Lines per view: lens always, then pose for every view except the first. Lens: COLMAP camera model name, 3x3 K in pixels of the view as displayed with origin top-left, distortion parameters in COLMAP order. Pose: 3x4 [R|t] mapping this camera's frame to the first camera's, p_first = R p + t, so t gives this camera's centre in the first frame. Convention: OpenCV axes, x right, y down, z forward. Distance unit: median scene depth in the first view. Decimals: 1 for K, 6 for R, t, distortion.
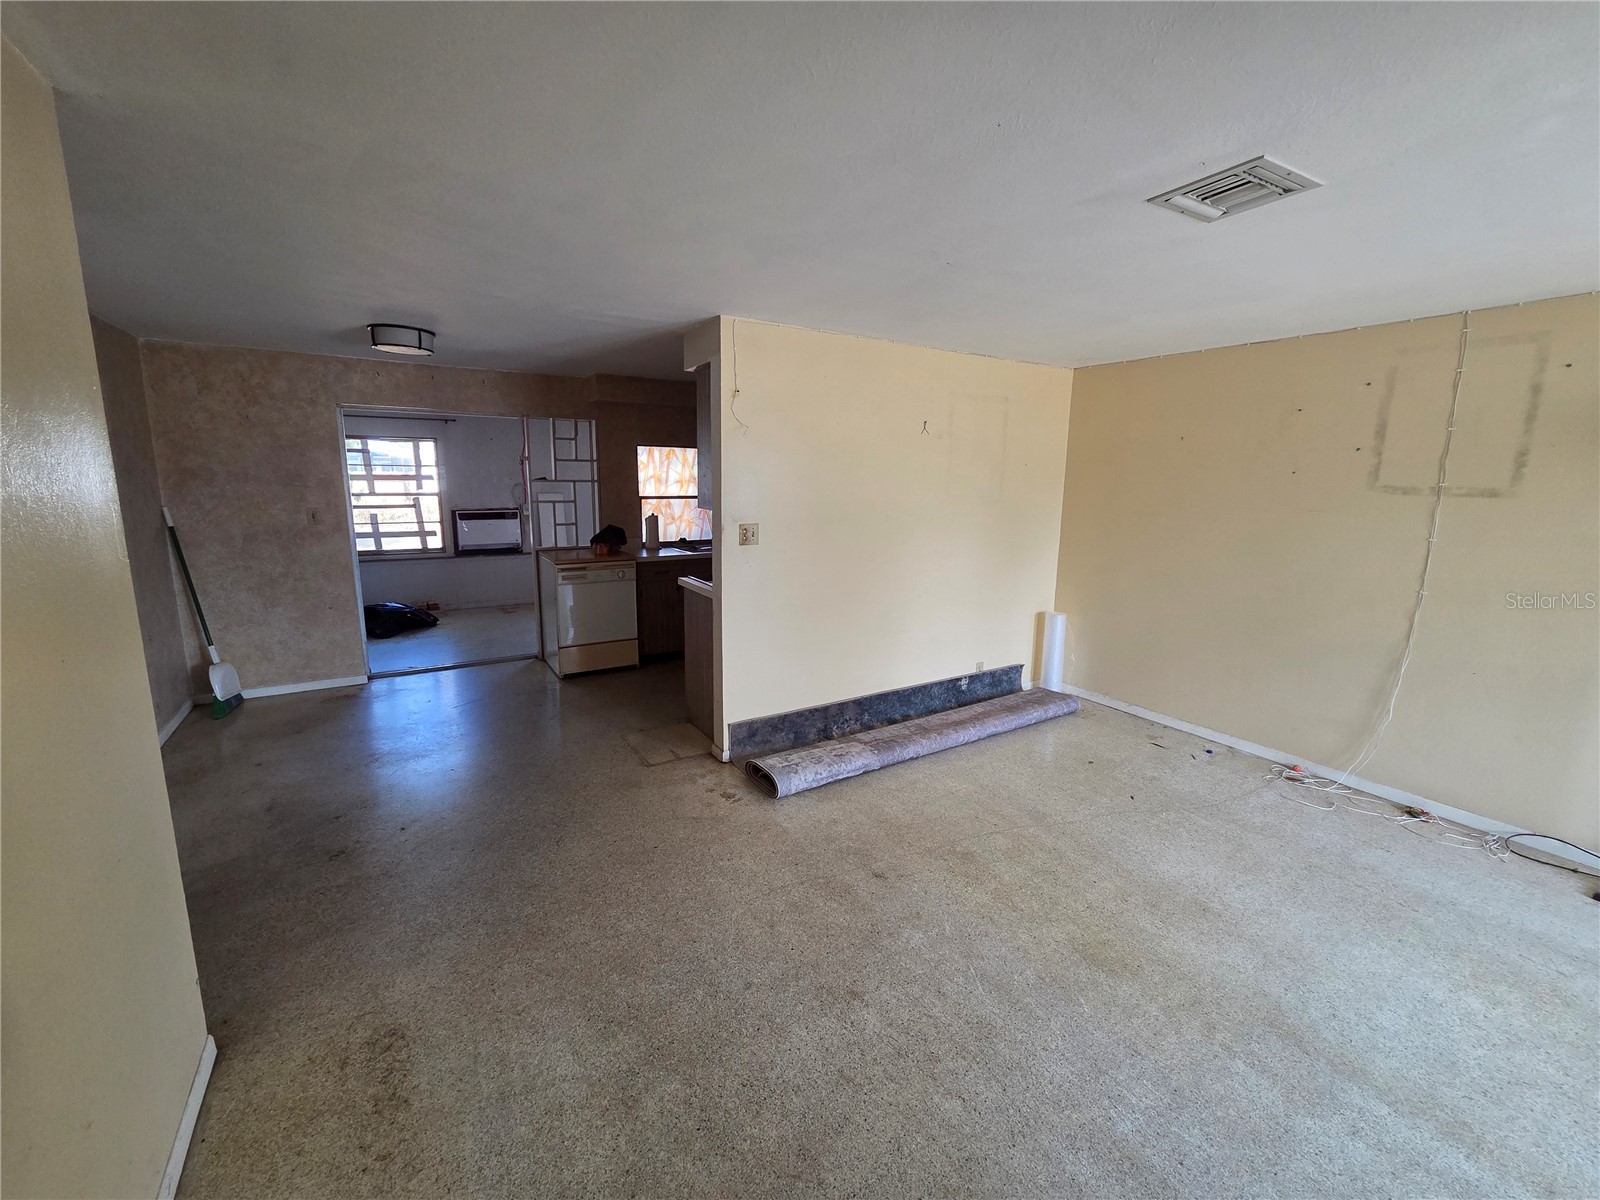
lens RADIAL K [[657.0, 0, 804.0], [0, 657.0, 591.4], [0, 0, 1]] dist [0.003229, -0.000286]
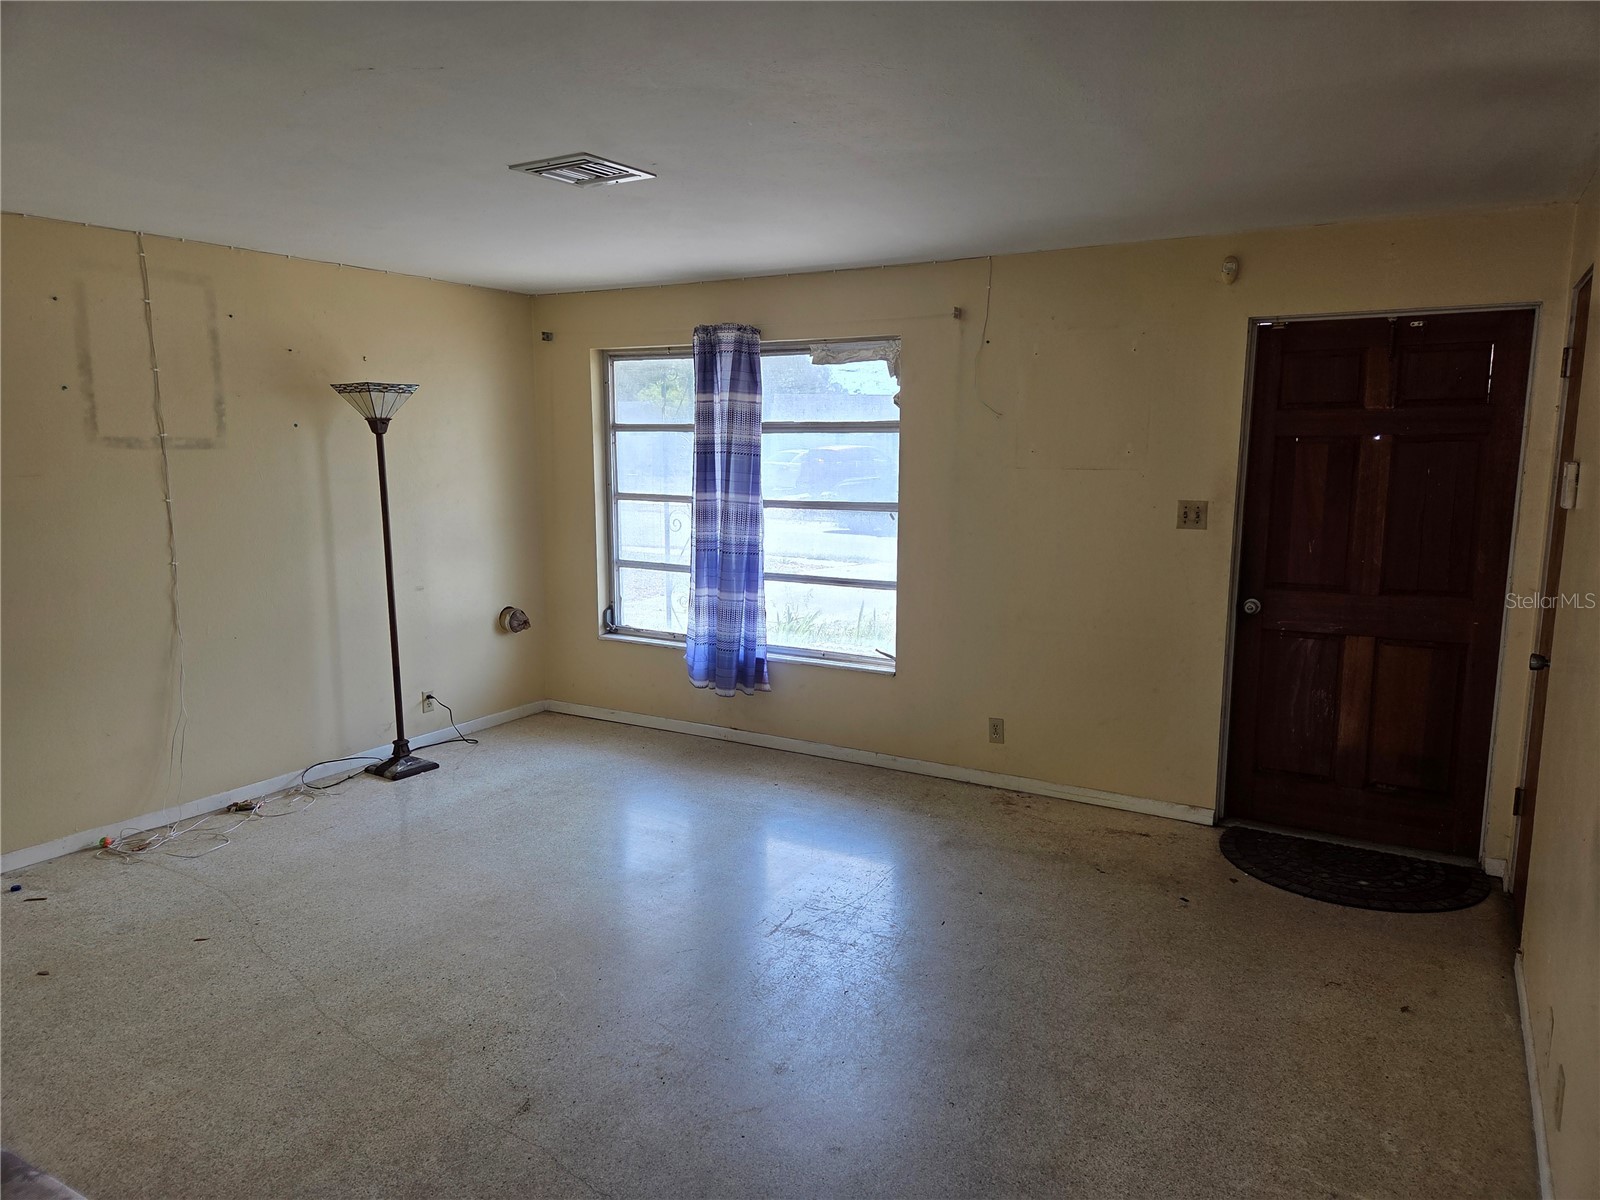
lens RADIAL K [[1074.9, 0, 804.6], [0, 1074.9, 607.7], [0, 0, 1]] dist [0.063502, -0.053293]
pose [[-0.468785, -0.152969, 0.869966, -0.289192], [0.144310, 0.958395, 0.246280, -0.075259], [-0.871444, 0.240997, -0.427206, 0.398799]]
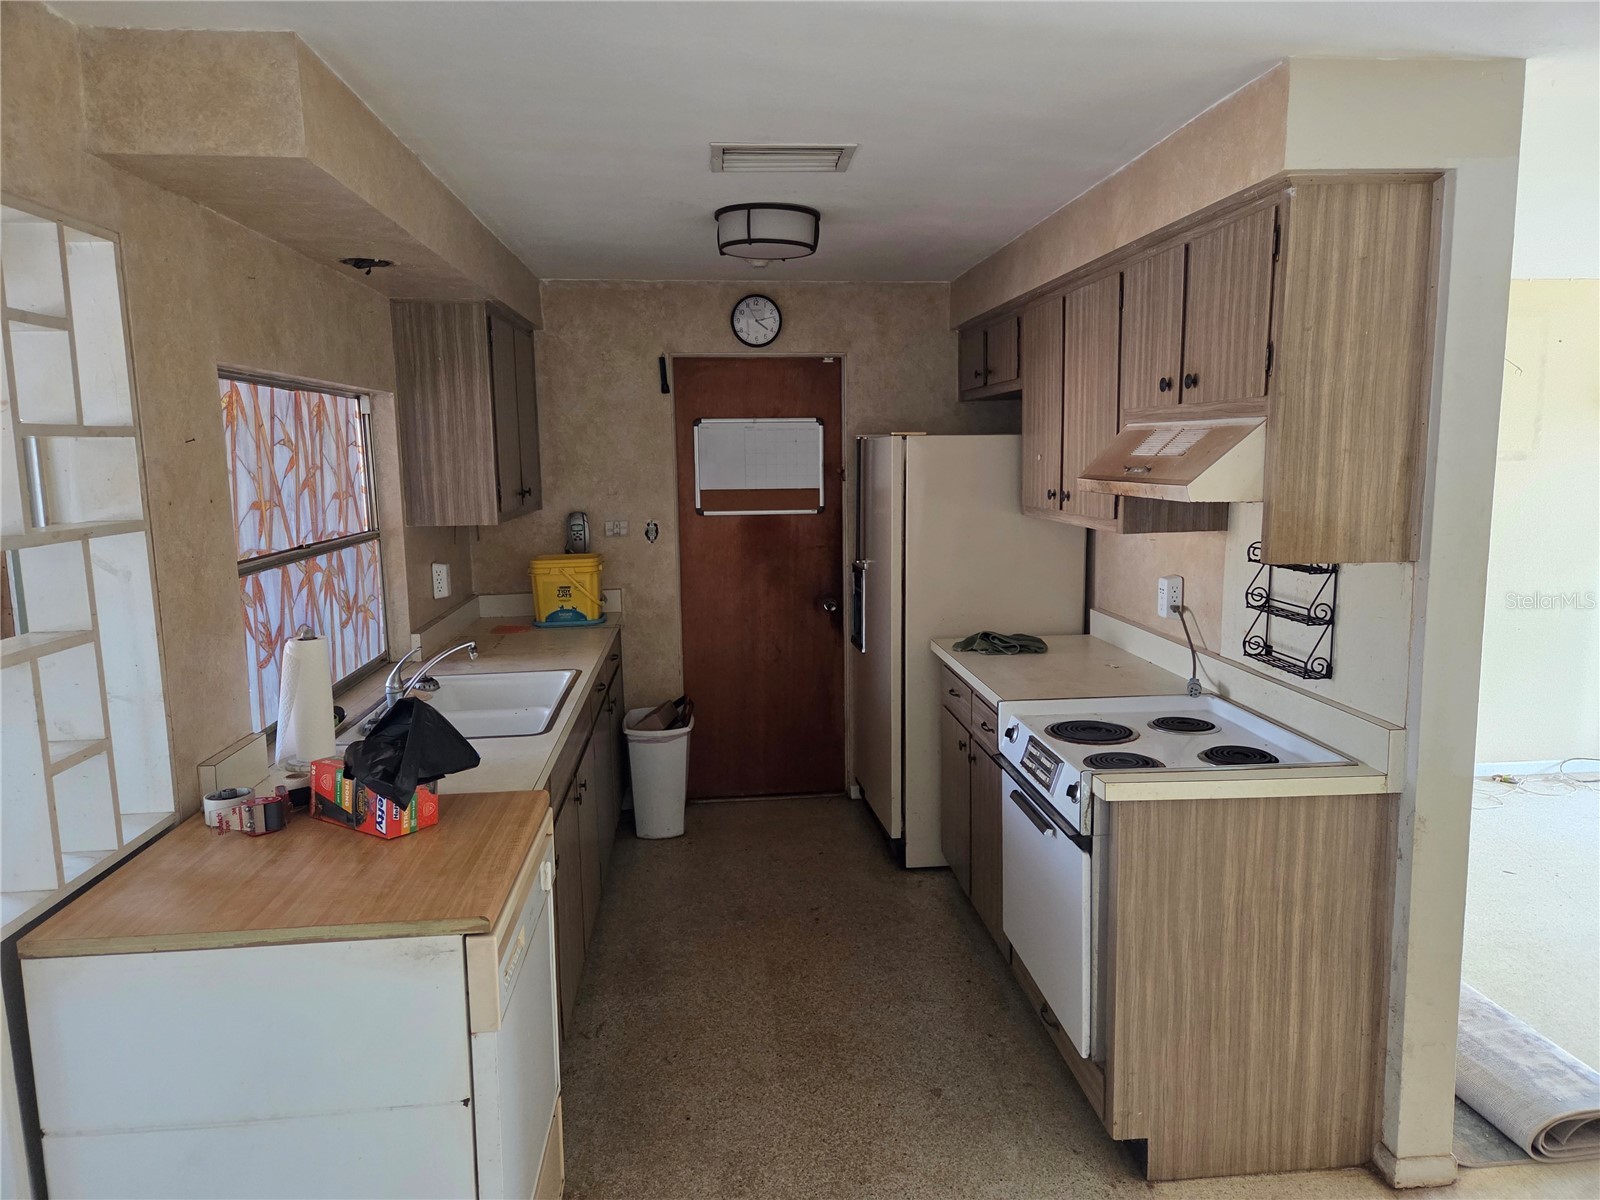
lens RADIAL K [[1074.9, 0, 802.0], [0, 1074.9, 598.4], [0, 0, 1]] dist [0.063502, -0.053293]
pose [[0.442030, -0.142574, 0.885597, -0.421424], [0.174573, 0.982083, 0.070972, -0.102214], [-0.879849, 0.123229, 0.459000, 0.504568]]
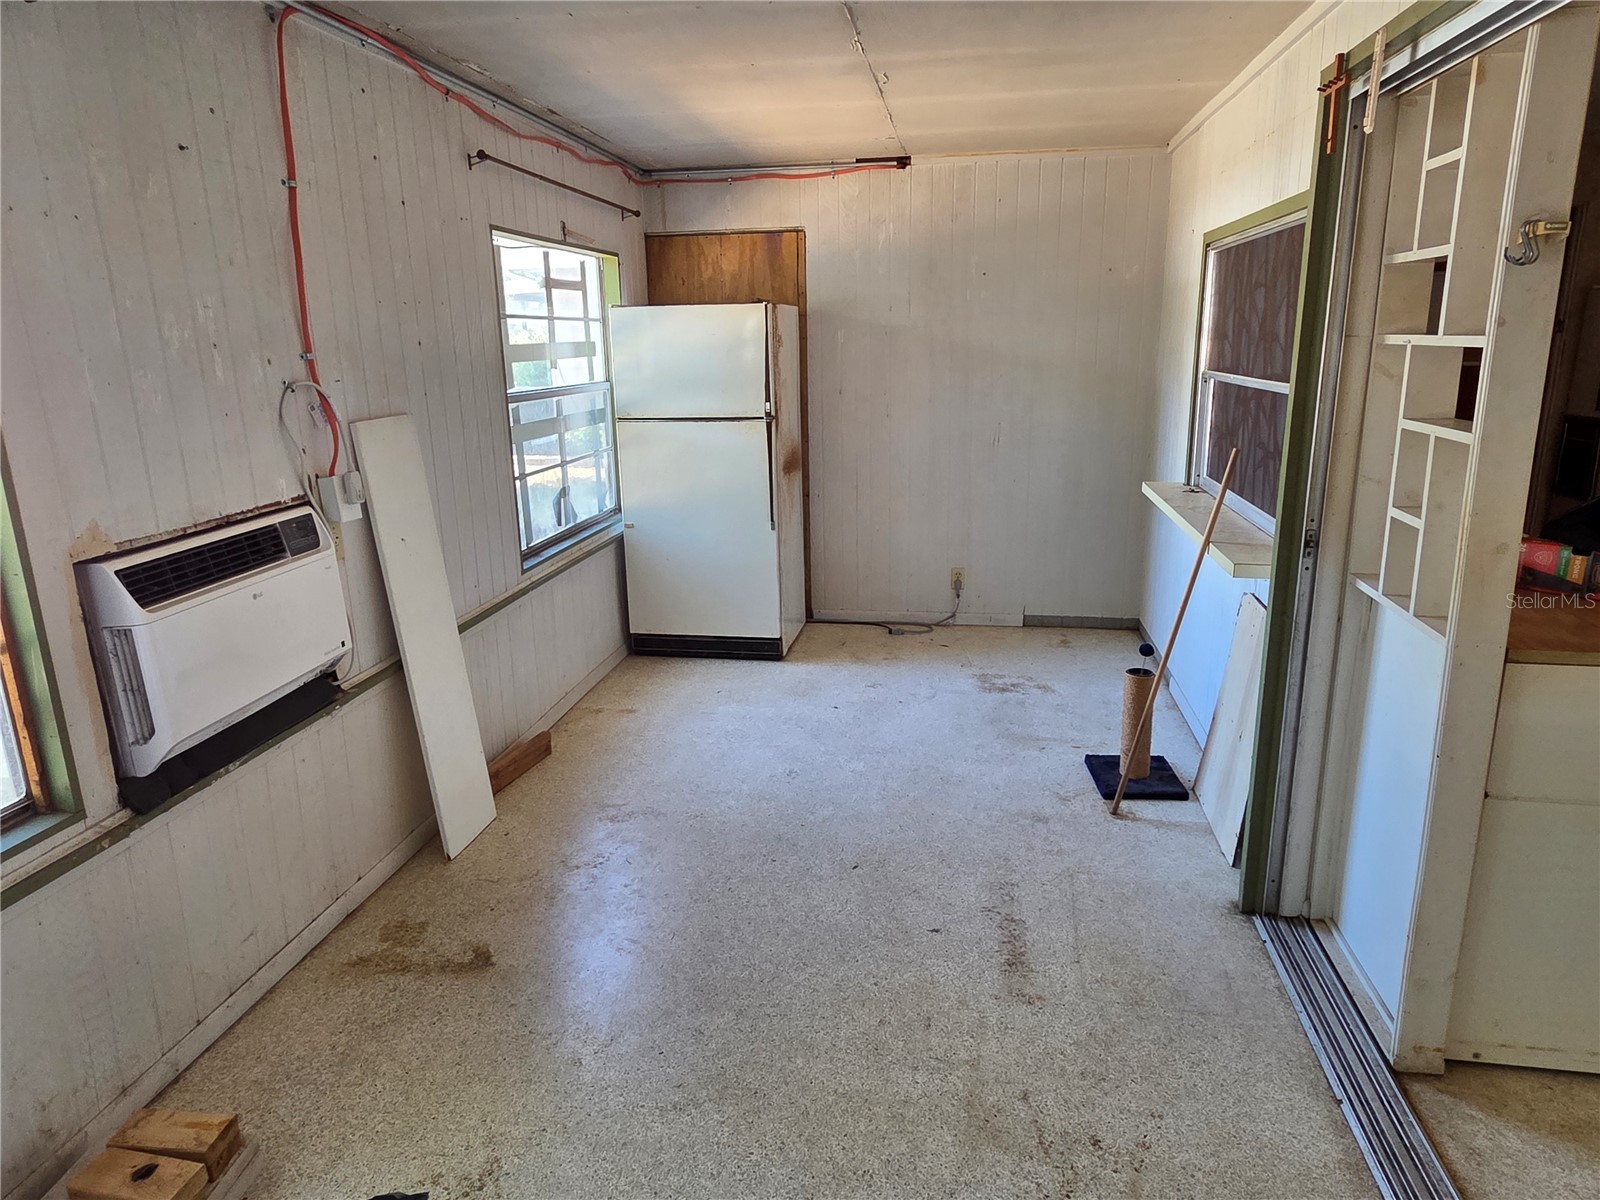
lens RADIAL K [[988.7, 0, 794.7], [0, 988.7, 590.5], [0, 0, 1]] dist [-0.002499, 0.004548]
pose [[0.661784, -0.212612, 0.718915, -0.613004], [0.158084, 0.976957, 0.143405, -0.127476], [-0.732838, 0.018746, 0.680145, 0.713664]]
